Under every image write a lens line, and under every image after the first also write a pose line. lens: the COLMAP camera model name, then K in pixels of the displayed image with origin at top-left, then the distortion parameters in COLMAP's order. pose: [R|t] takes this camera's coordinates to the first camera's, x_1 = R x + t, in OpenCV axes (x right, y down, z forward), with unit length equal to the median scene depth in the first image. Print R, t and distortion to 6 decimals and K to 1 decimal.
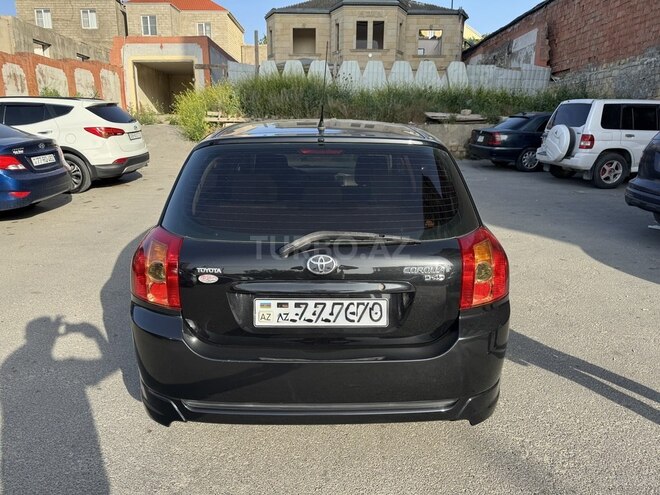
lens RADIAL K [[471.8, 0, 326.8], [0, 471.8, 244.2], [0, 0, 1]] dist [0.018295, -0.019200]
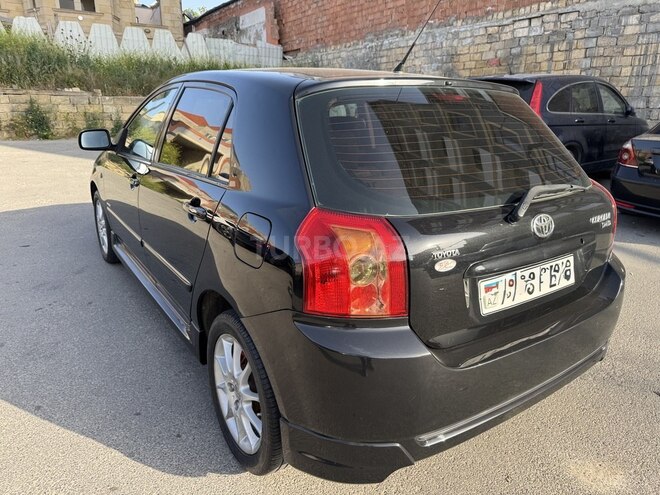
lens RADIAL K [[471.8, 0, 326.9], [0, 471.8, 246.4], [0, 0, 1]] dist [0.018295, -0.019200]
pose [[0.835812, -0.152885, 0.527299, -0.092146], [0.128458, 0.988243, 0.082914, -0.004675], [-0.533775, -0.001565, 0.845625, 0.056616]]
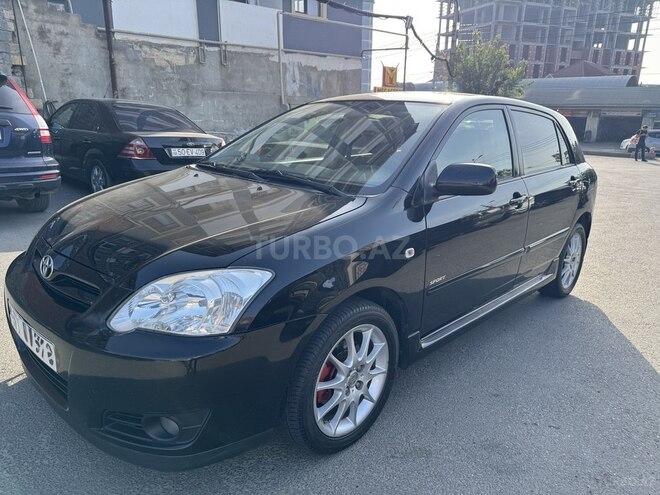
lens RADIAL K [[471.8, 0, 329.3], [0, 471.8, 248.7], [0, 0, 1]] dist [0.018295, -0.019200]
pose [[-0.703236, -0.215243, 0.677591, -0.127567], [0.144114, 0.890127, 0.432326, -0.090215], [-0.696197, 0.401678, -0.594950, 0.392320]]
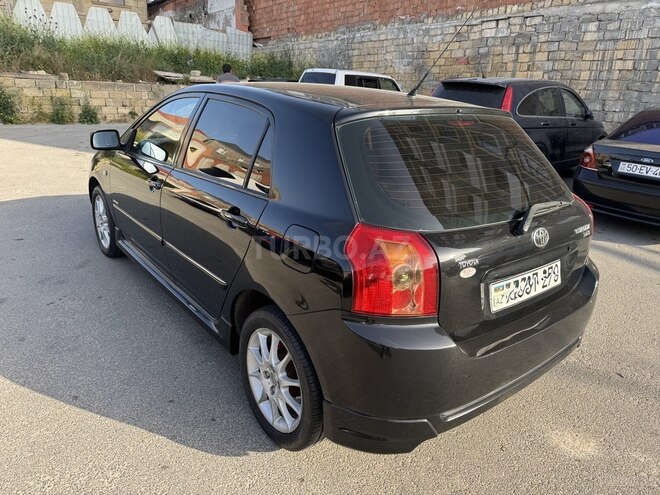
lens RADIAL K [[471.8, 0, 329.1], [0, 471.8, 244.1], [0, 0, 1]] dist [0.018295, -0.019200]
pose [[0.790818, -0.159609, 0.590874, -0.114099], [0.113802, 0.986909, 0.114277, -0.012908], [-0.601379, -0.023130, 0.798629, 0.053093]]
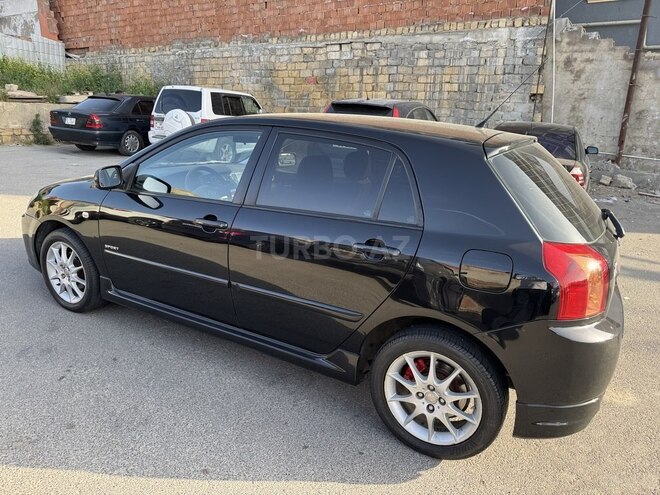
lens RADIAL K [[471.8, 0, 327.2], [0, 471.8, 245.9], [0, 0, 1]] dist [0.018295, -0.019200]
pose [[0.501612, -0.218339, 0.837086, -0.176595], [0.178735, 0.972905, 0.146660, -0.031804], [-0.846427, 0.076050, 0.527045, 0.115545]]
